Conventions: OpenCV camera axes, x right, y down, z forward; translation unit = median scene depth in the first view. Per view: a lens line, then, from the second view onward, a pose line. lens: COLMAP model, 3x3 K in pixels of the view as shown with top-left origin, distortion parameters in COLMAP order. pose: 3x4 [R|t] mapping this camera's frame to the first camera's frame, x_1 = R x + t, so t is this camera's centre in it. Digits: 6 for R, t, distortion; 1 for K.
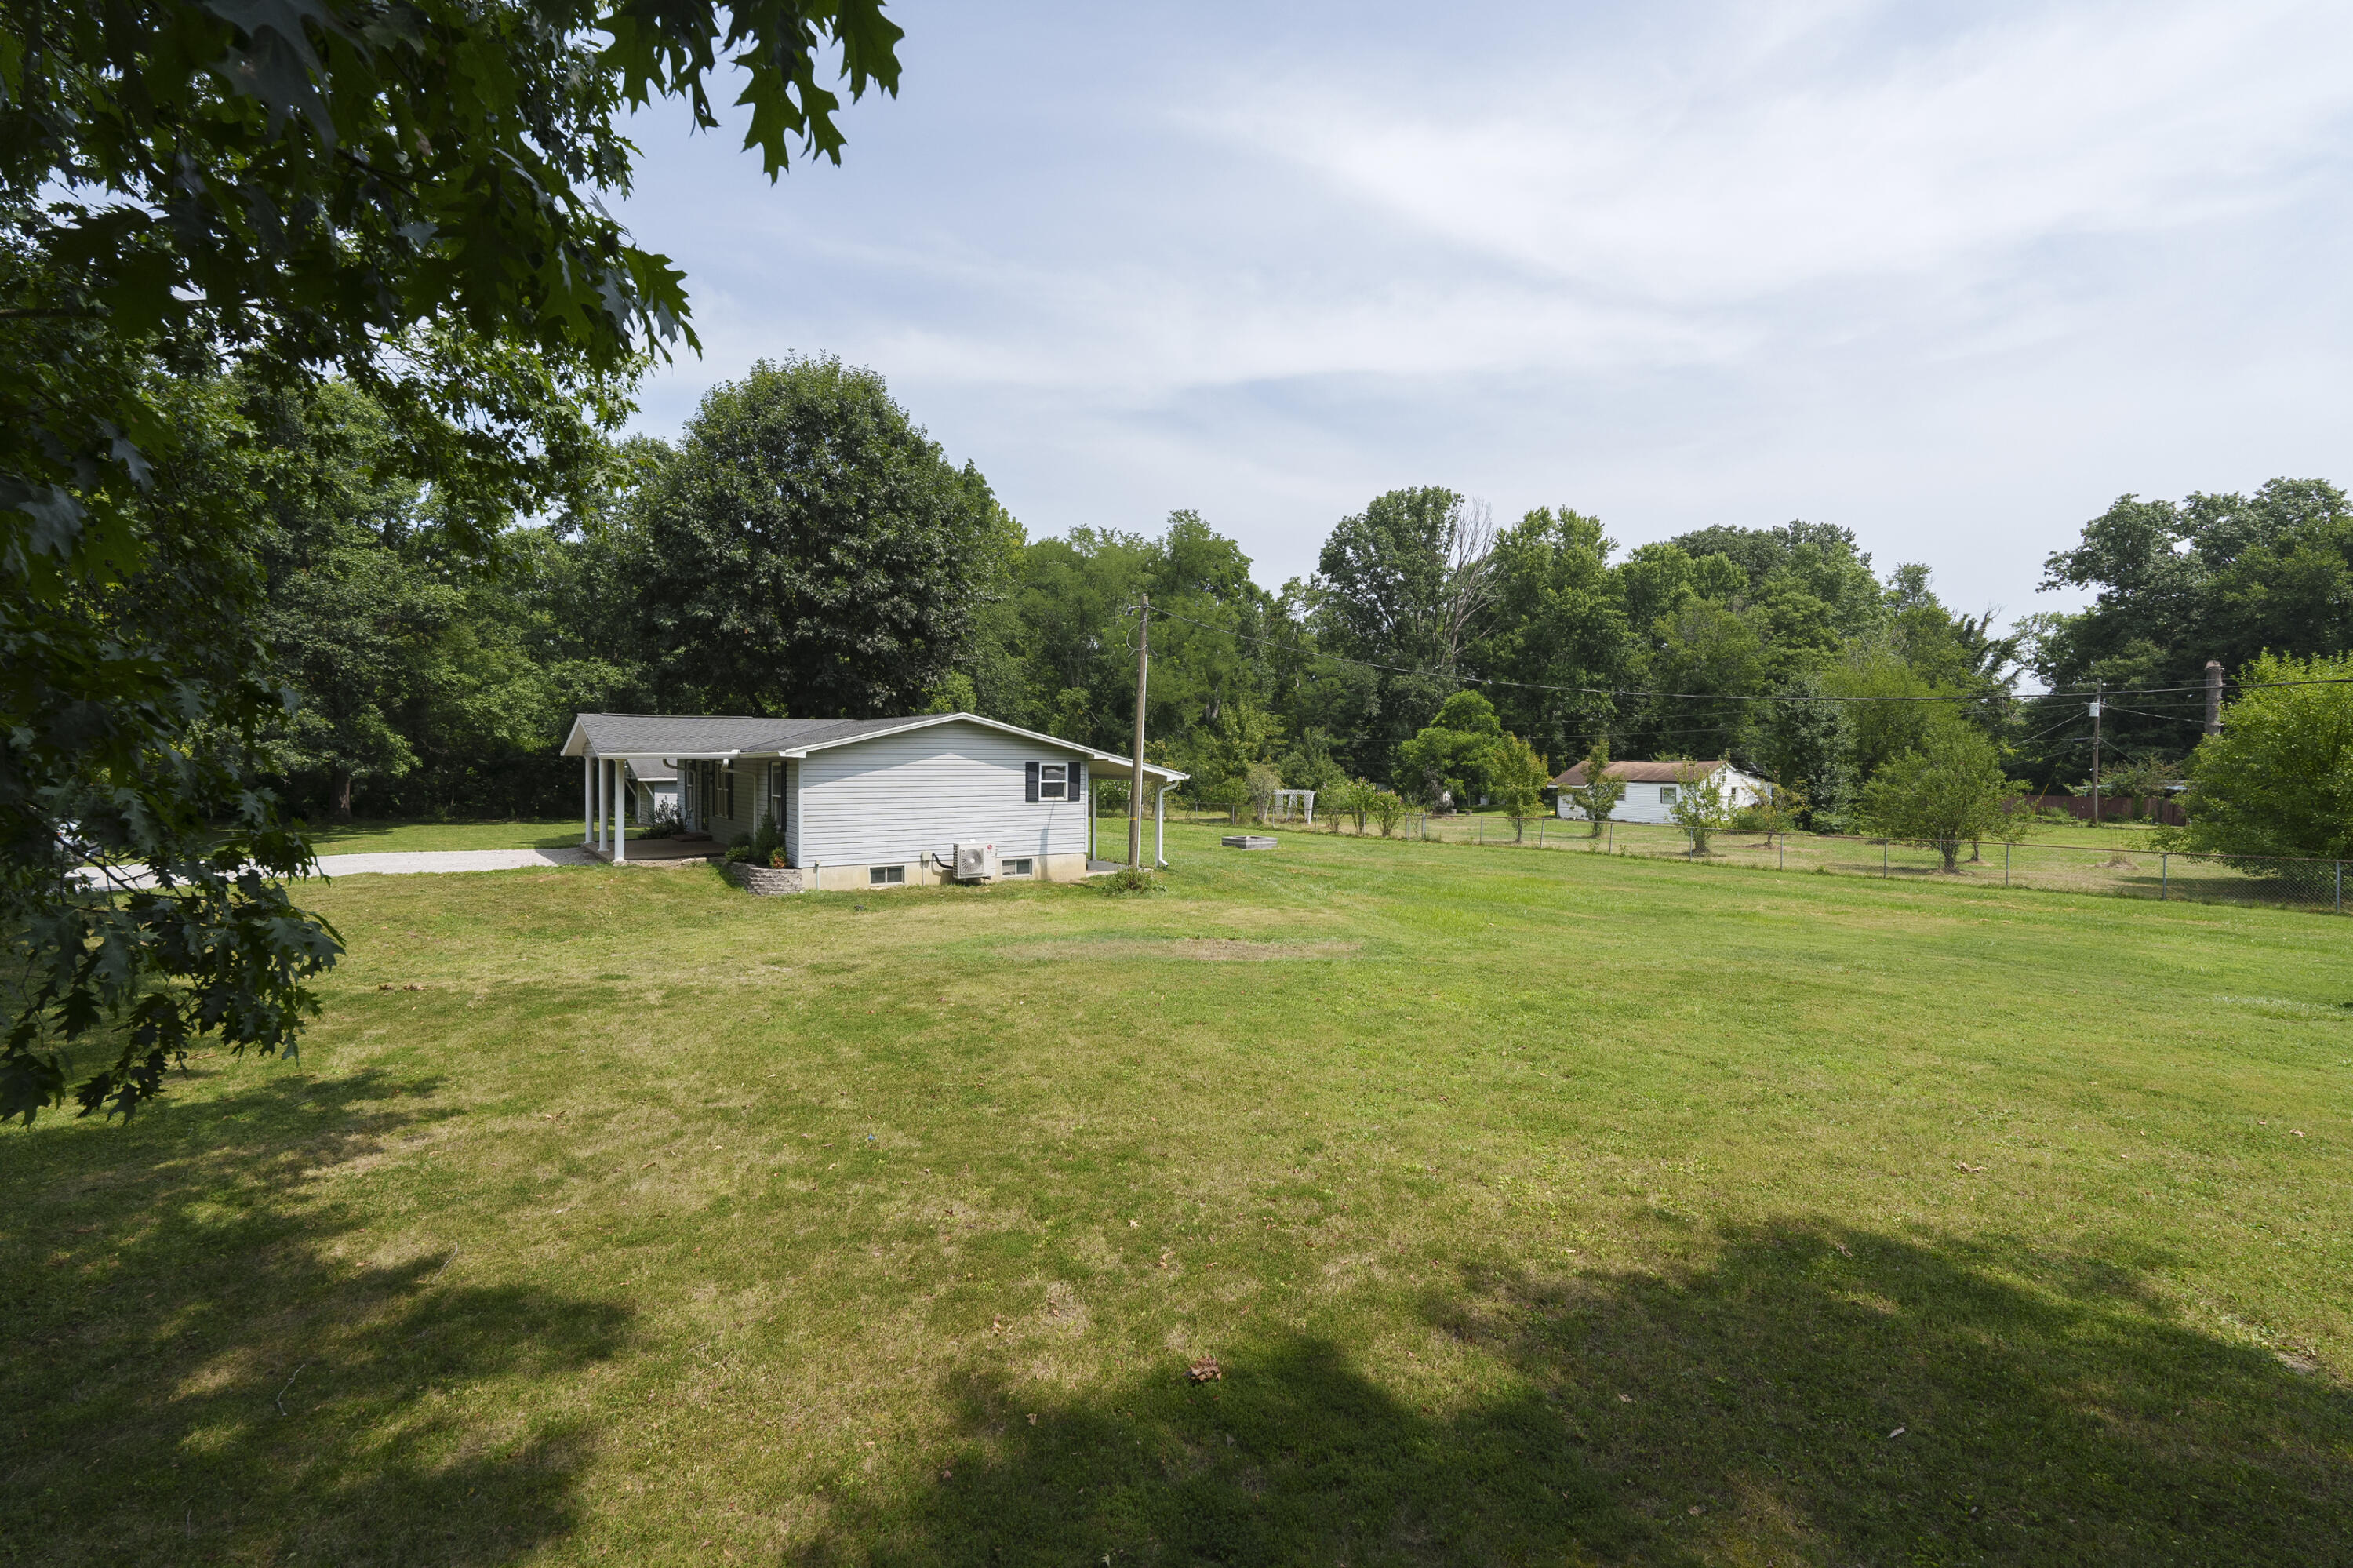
lens RADIAL K [[991.0, 0, 1173.6], [0, 991.0, 798.1], [0, 0, 1]] dist [0.000497, 0.000045]
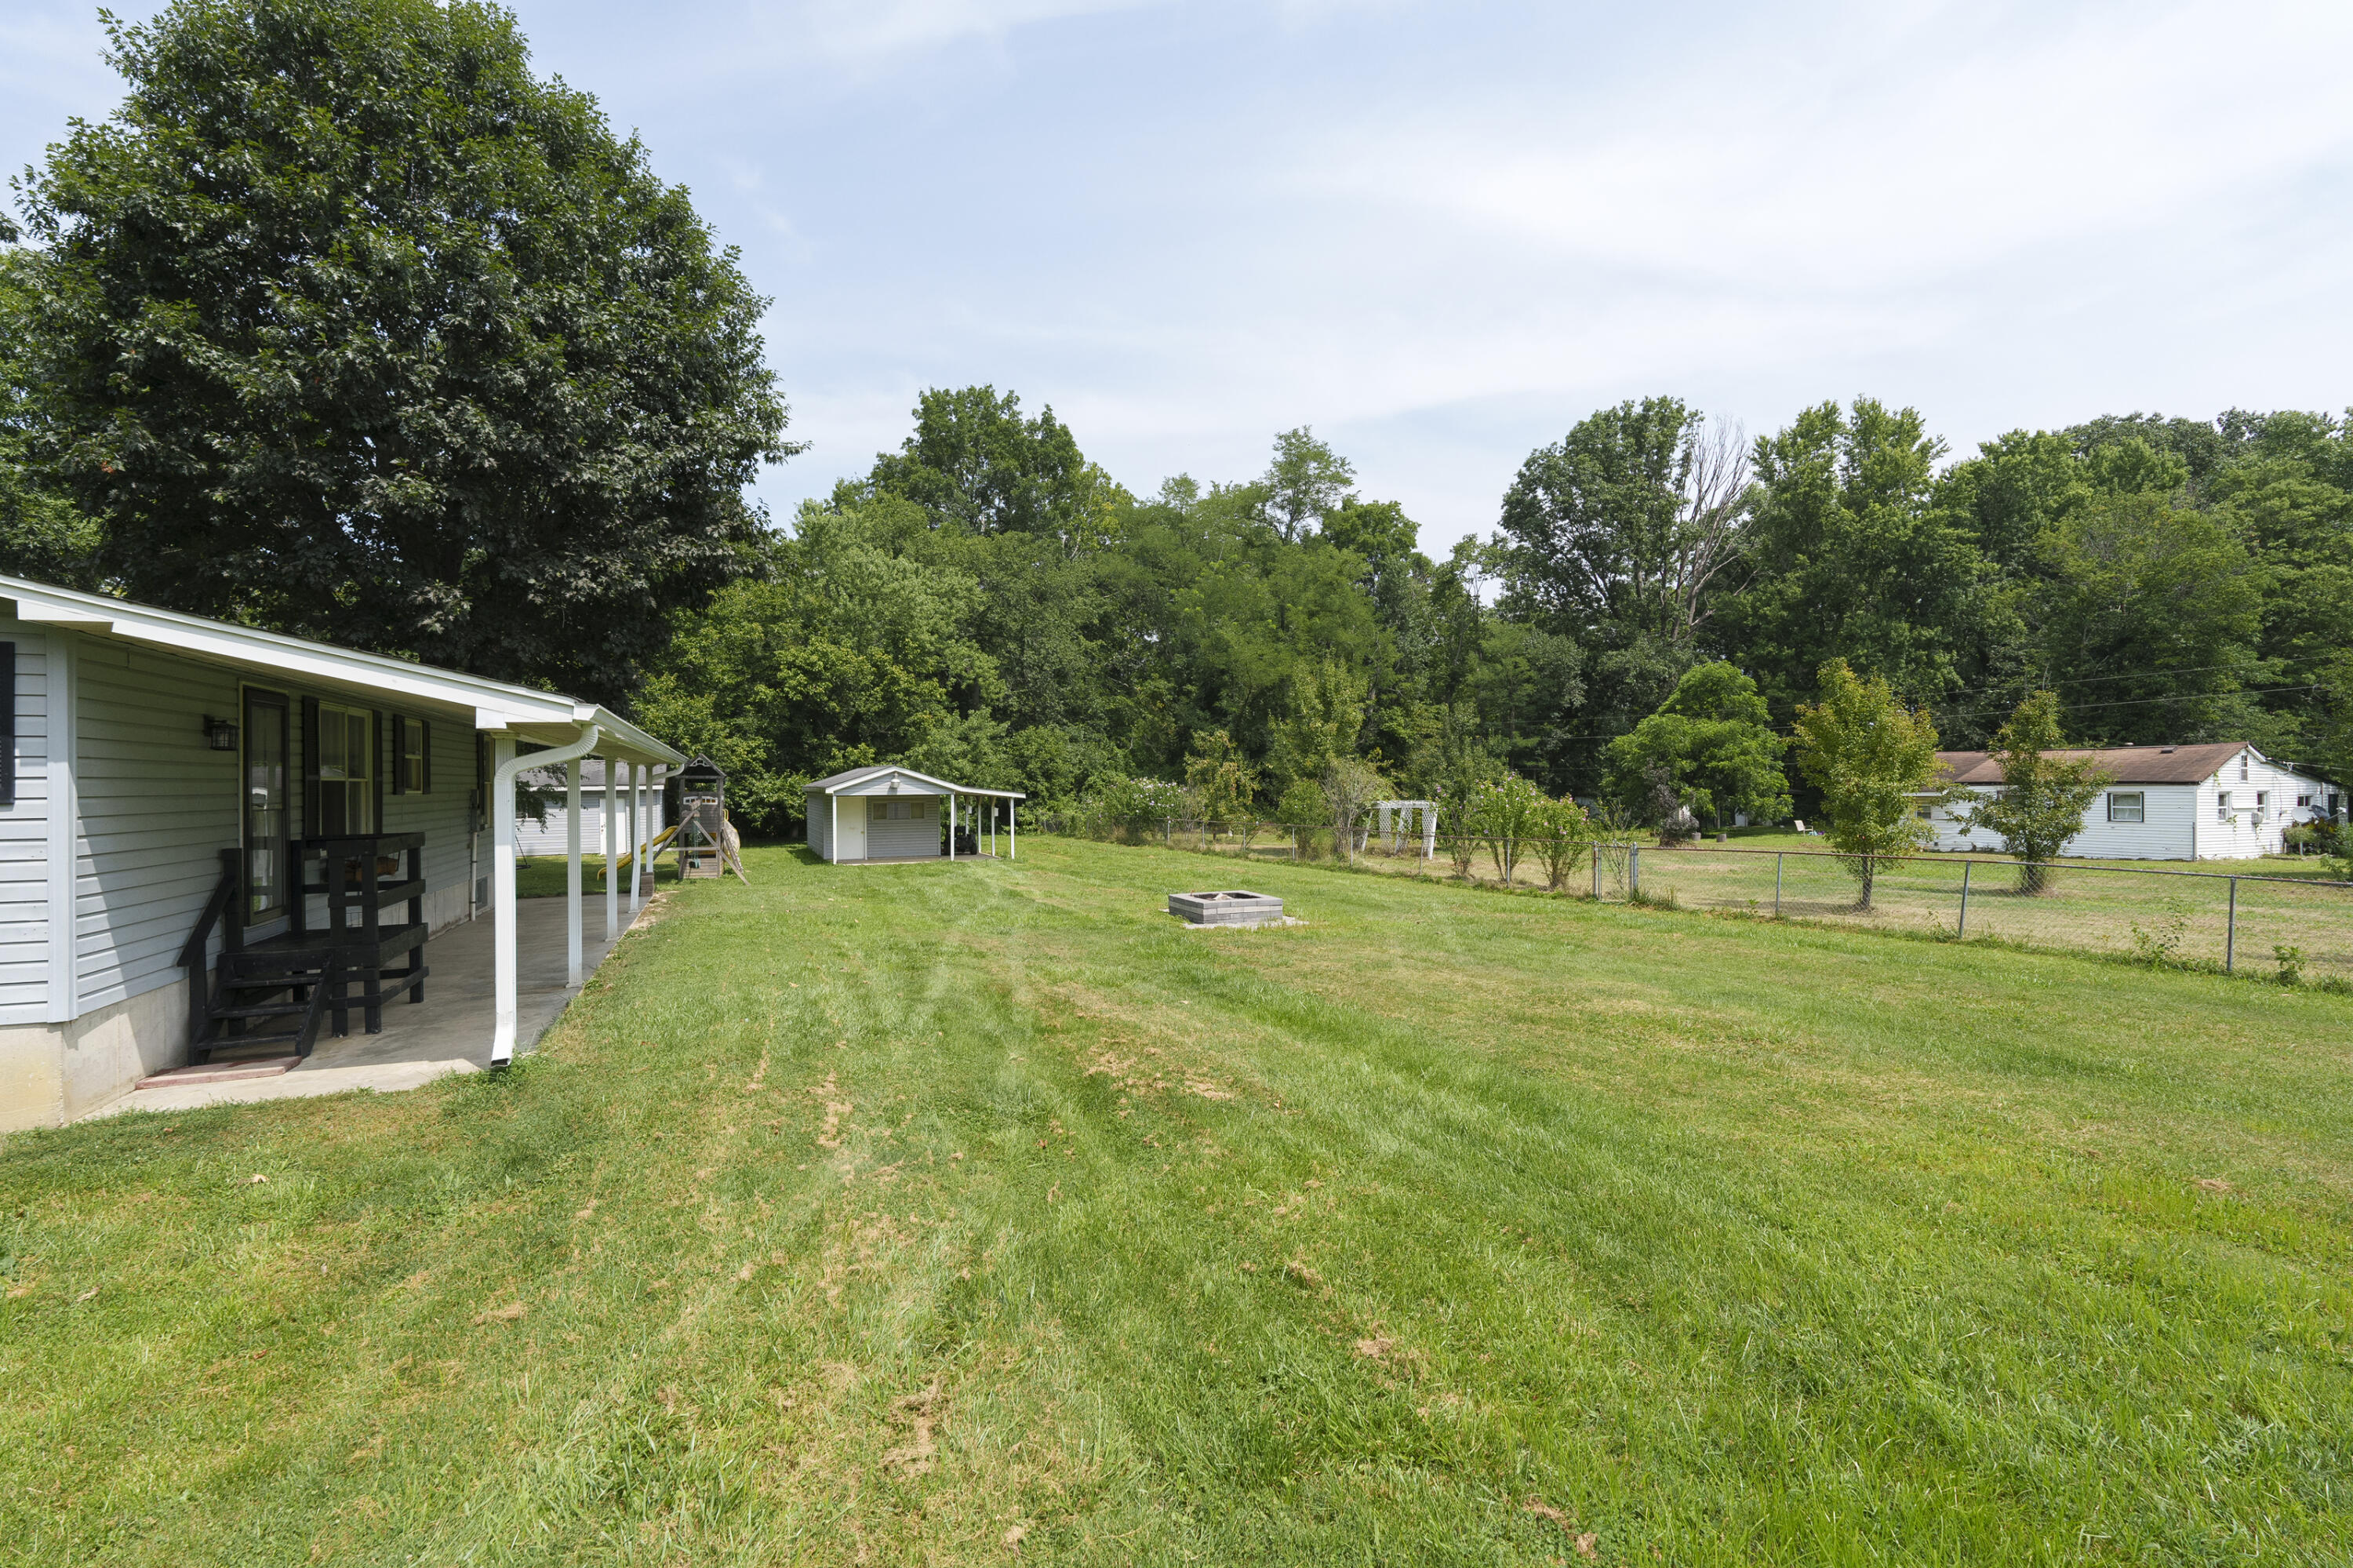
lens RADIAL K [[991.0, 0, 1173.6], [0, 991.0, 798.1], [0, 0, 1]] dist [0.000497, 0.000045]
pose [[0.978732, -0.008454, -0.204967, 0.063127], [0.003788, 0.999725, -0.023146, 0.001893], [0.205106, 0.021877, 0.978495, 0.230903]]
